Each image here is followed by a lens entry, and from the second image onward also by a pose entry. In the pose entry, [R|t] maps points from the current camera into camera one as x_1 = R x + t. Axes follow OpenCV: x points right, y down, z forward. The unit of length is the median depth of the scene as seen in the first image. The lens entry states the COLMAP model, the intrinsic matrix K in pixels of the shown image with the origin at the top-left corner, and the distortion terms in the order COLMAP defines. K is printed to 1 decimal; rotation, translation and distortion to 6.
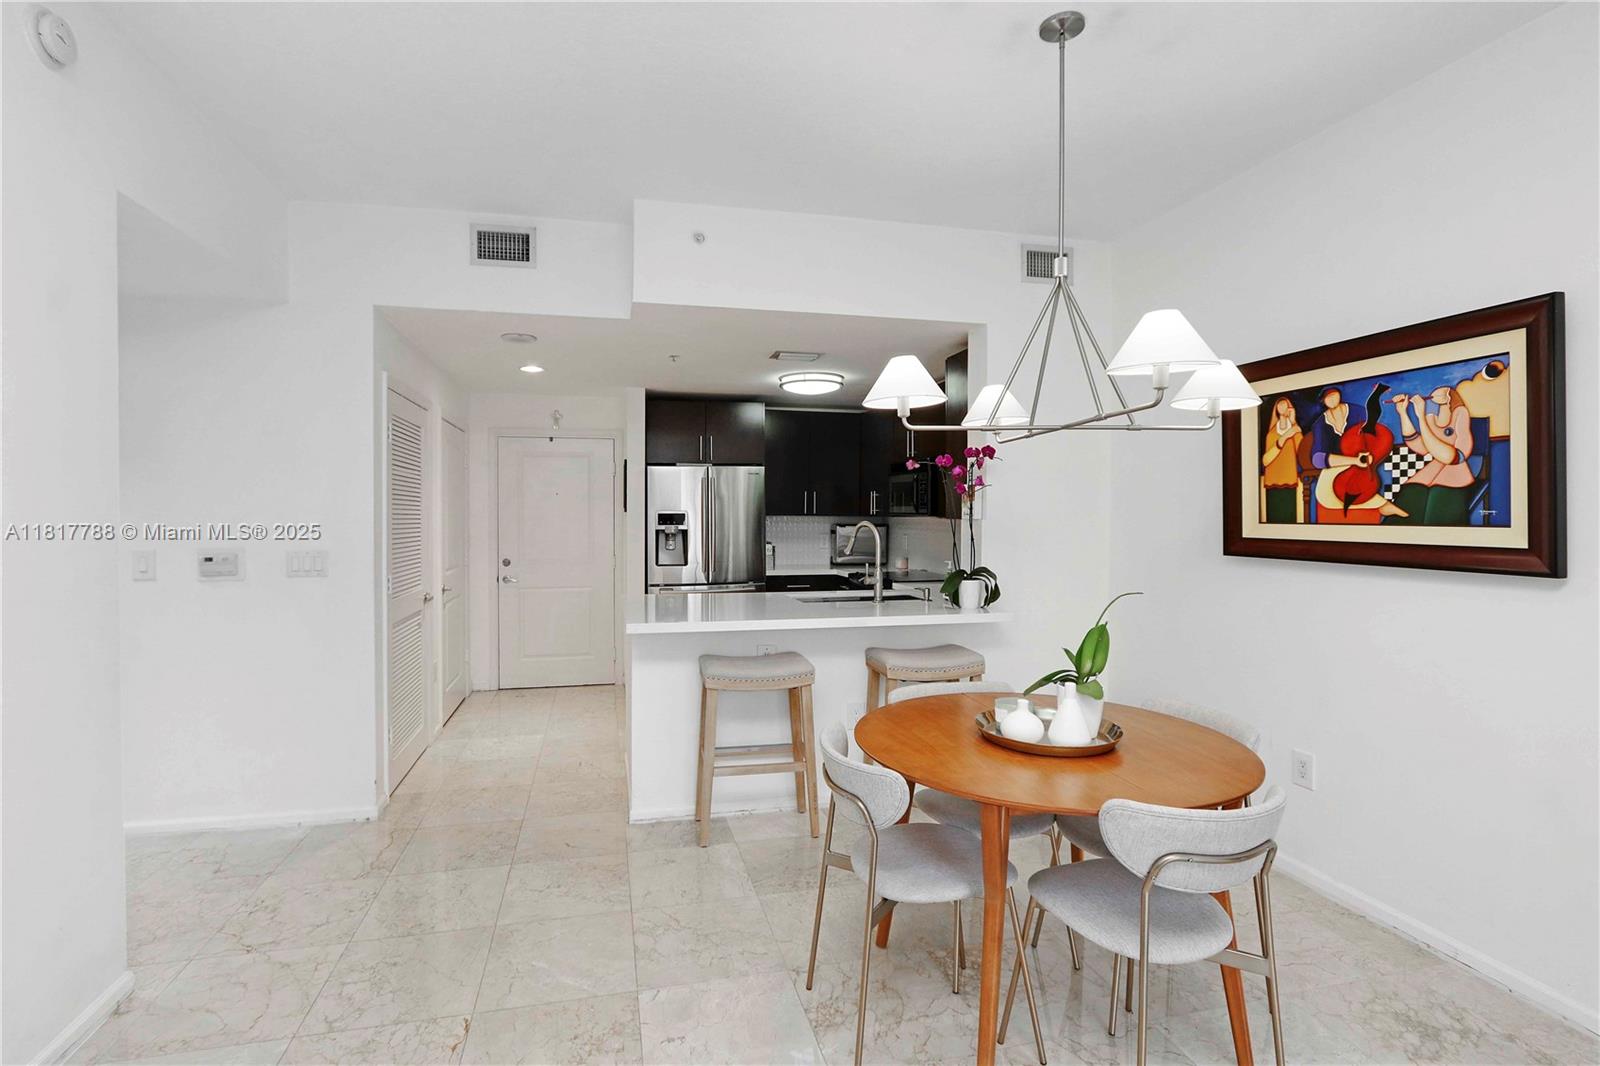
lens RADIAL K [[768.7, 0, 771.2], [0, 768.7, 523.1], [0, 0, 1]] dist [-0.007897, 0.002270]
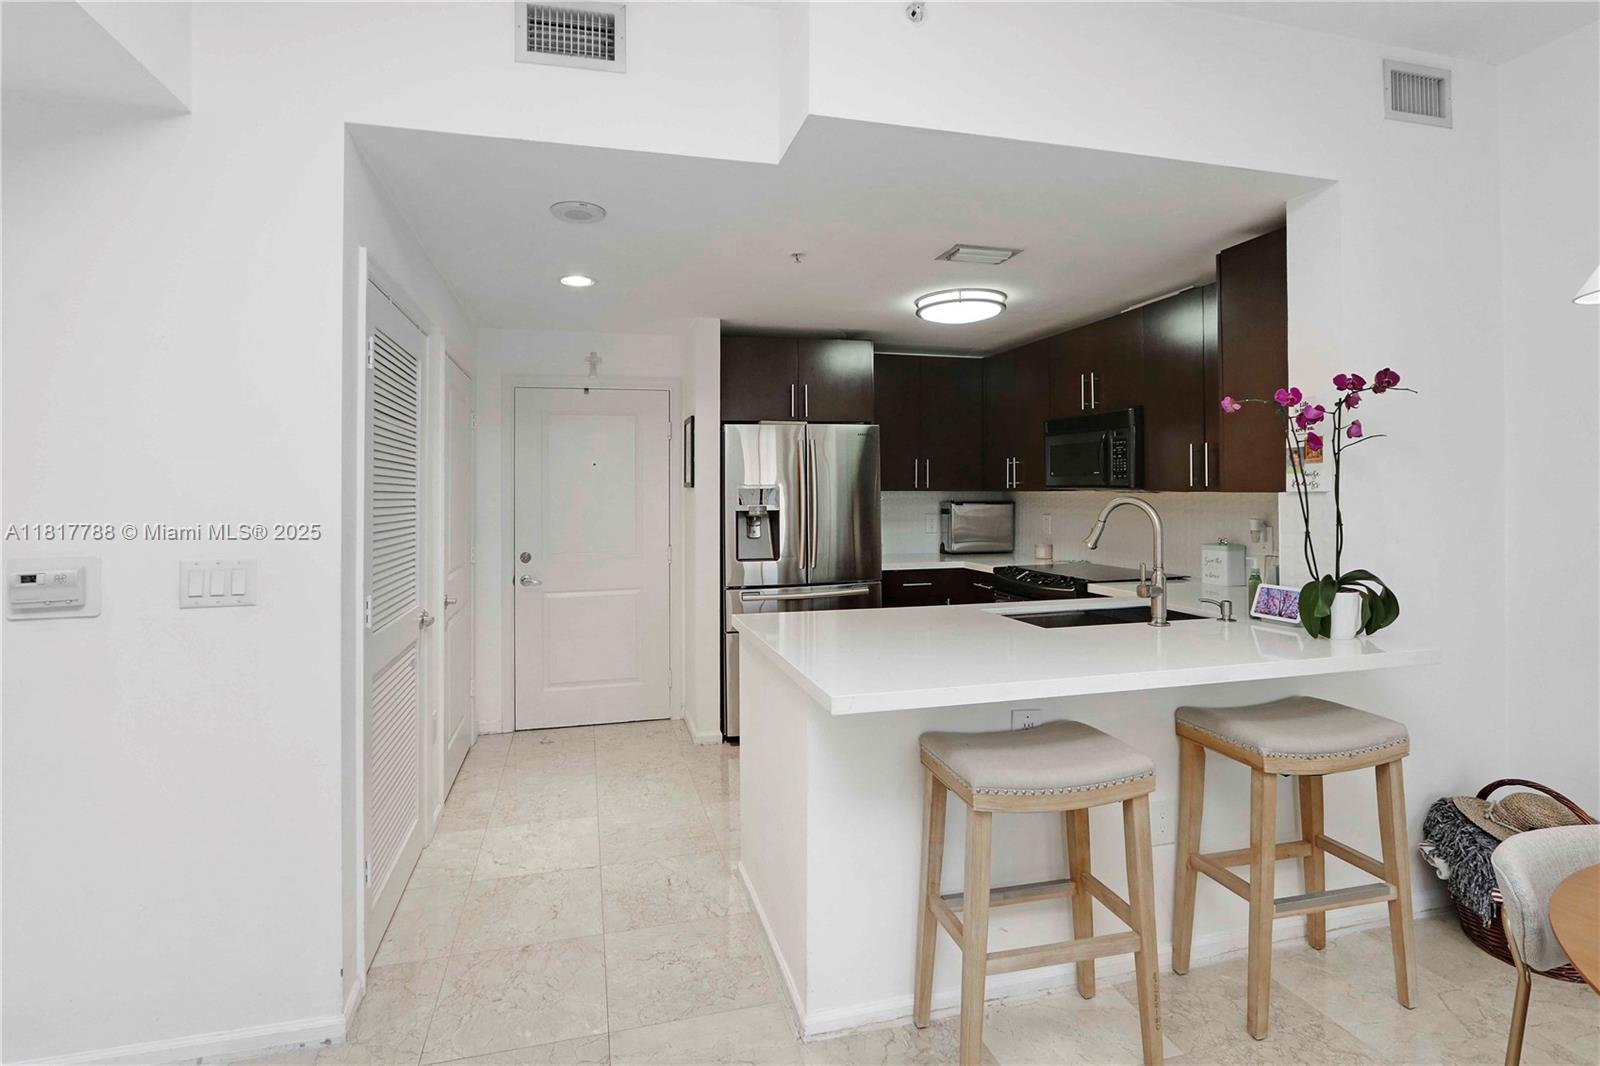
lens RADIAL K [[768.7, 0, 778.5], [0, 768.7, 477.4], [0, 0, 1]] dist [-0.007897, 0.002270]
pose [[0.999279, -0.007771, 0.037175, -0.210412], [0.008873, 0.999523, -0.029581, -0.002847], [-0.036927, 0.029890, 0.998871, 0.409890]]
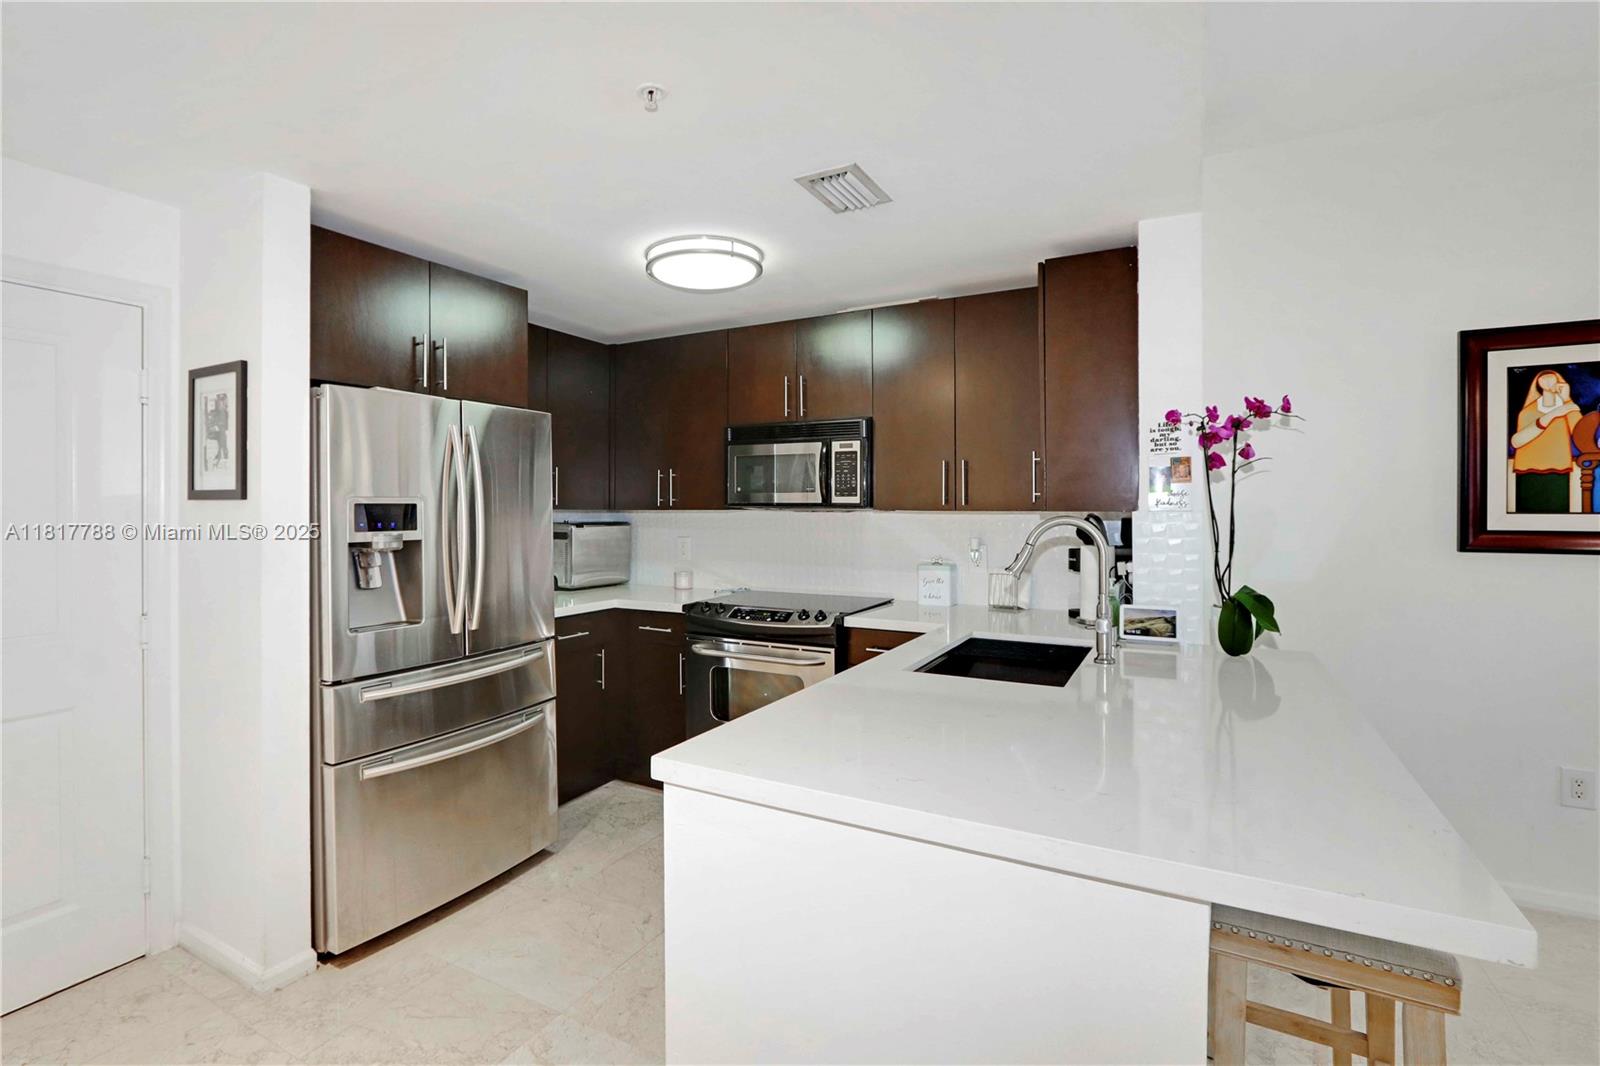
lens RADIAL K [[768.7, 0, 757.4], [0, 768.7, 510.4], [0, 0, 1]] dist [-0.007897, 0.002270]
pose [[0.665408, -0.003840, 0.746470, -0.475998], [0.011058, 0.999928, -0.004713, -0.007079], [-0.746398, 0.011391, 0.665403, 0.875634]]
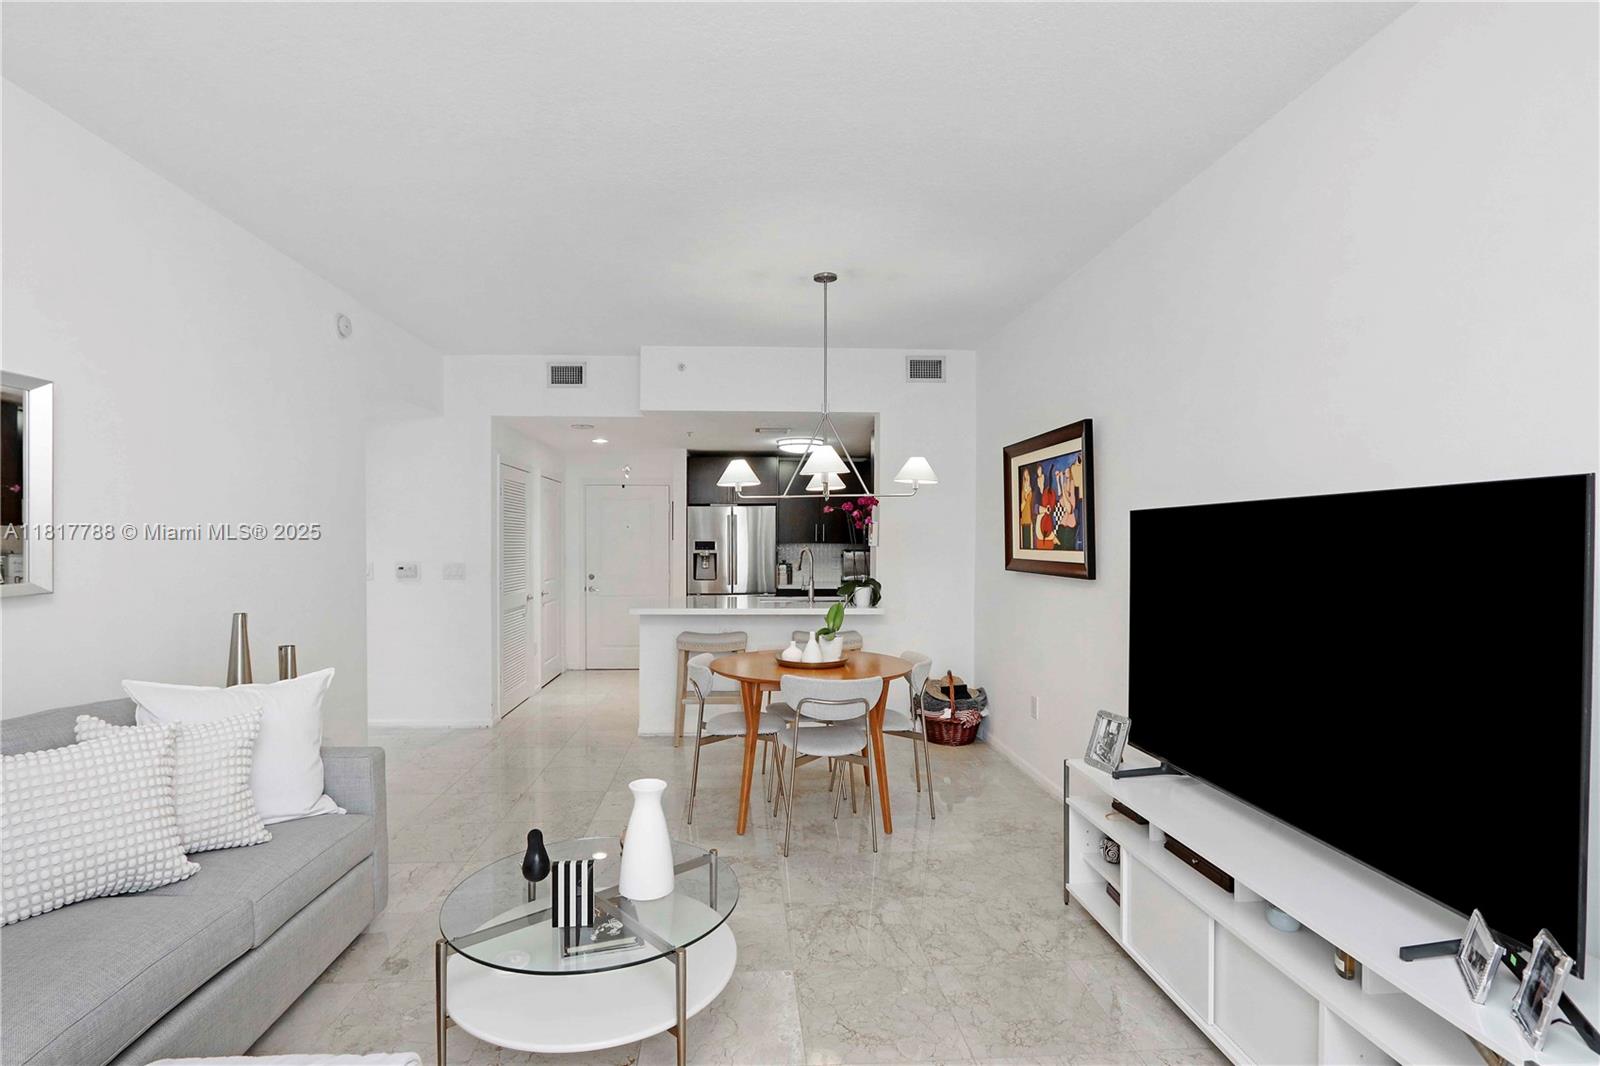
lens RADIAL K [[768.7, 0, 769.5], [0, 768.7, 550.0], [0, 0, 1]] dist [-0.007897, 0.002270]
pose [[0.985075, 0.004242, -0.172075, 0.338774], [-0.004416, 0.999990, -0.000629, 0.004413], [0.172070, 0.001379, 0.985084, -0.498087]]
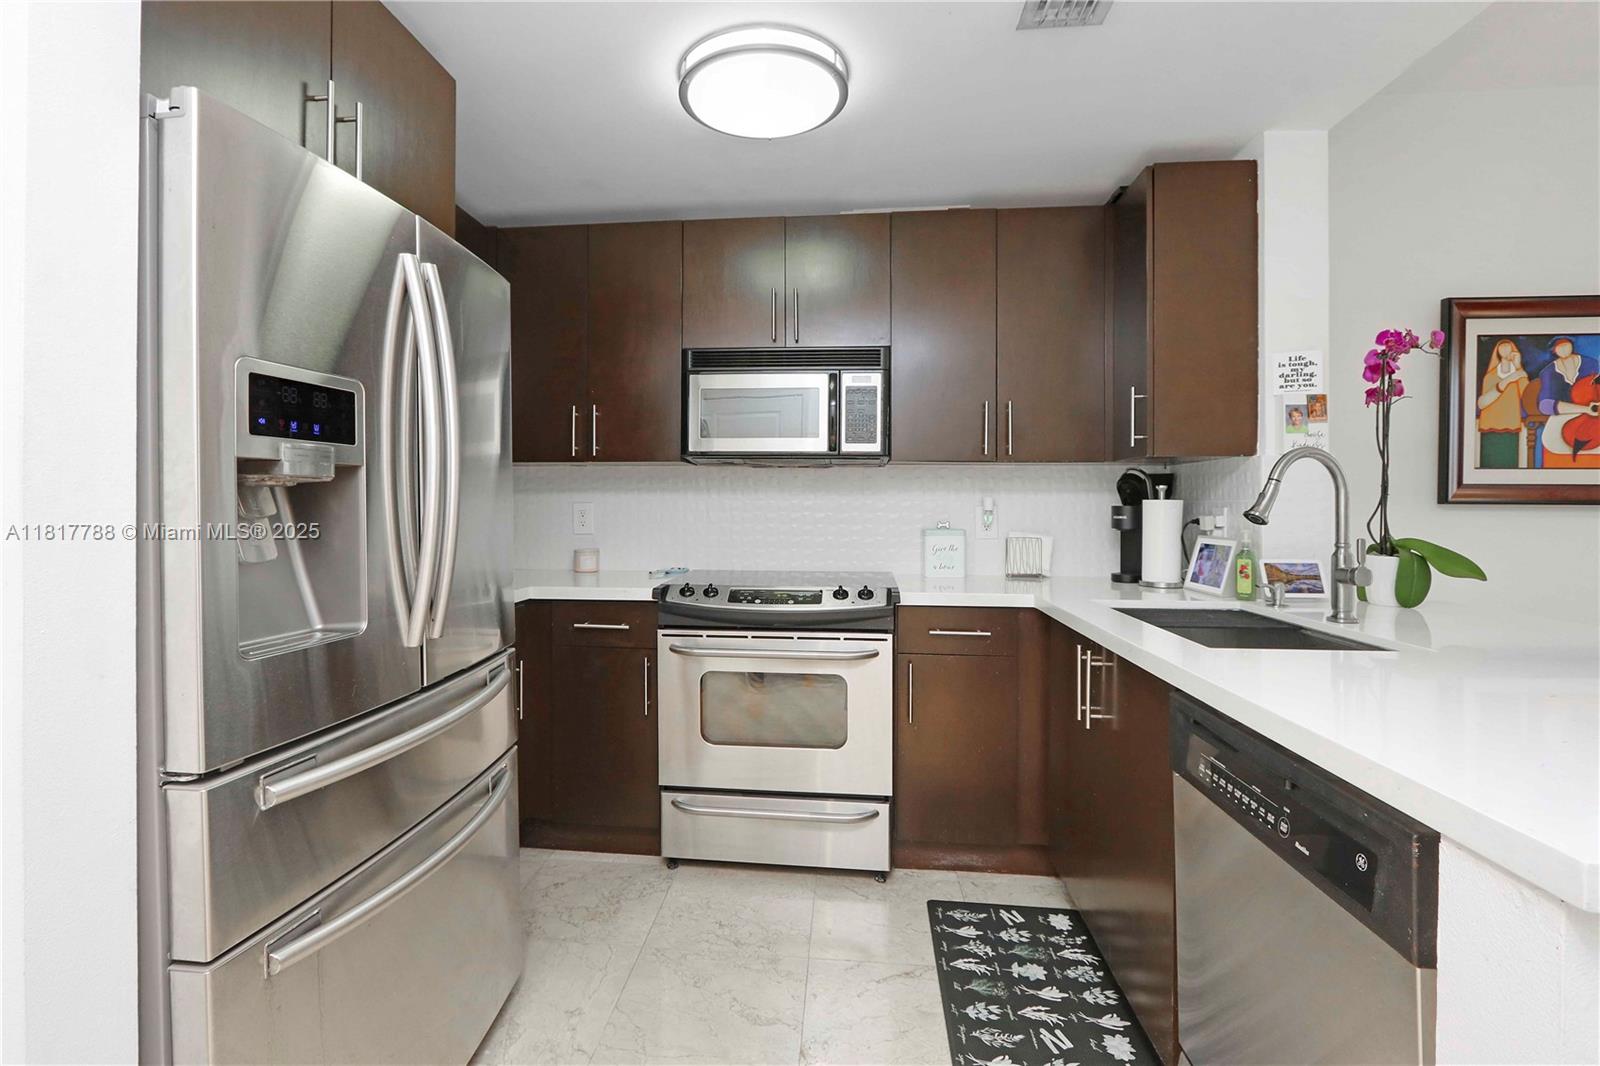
lens RADIAL K [[768.7, 0, 781.1], [0, 768.7, 501.5], [0, 0, 1]] dist [-0.007897, 0.002270]
pose [[0.310350, 0.001553, 0.950621, -0.436682], [0.007627, 0.999962, -0.004124, 0.031321], [-0.950592, 0.008530, 0.310327, 1.260362]]
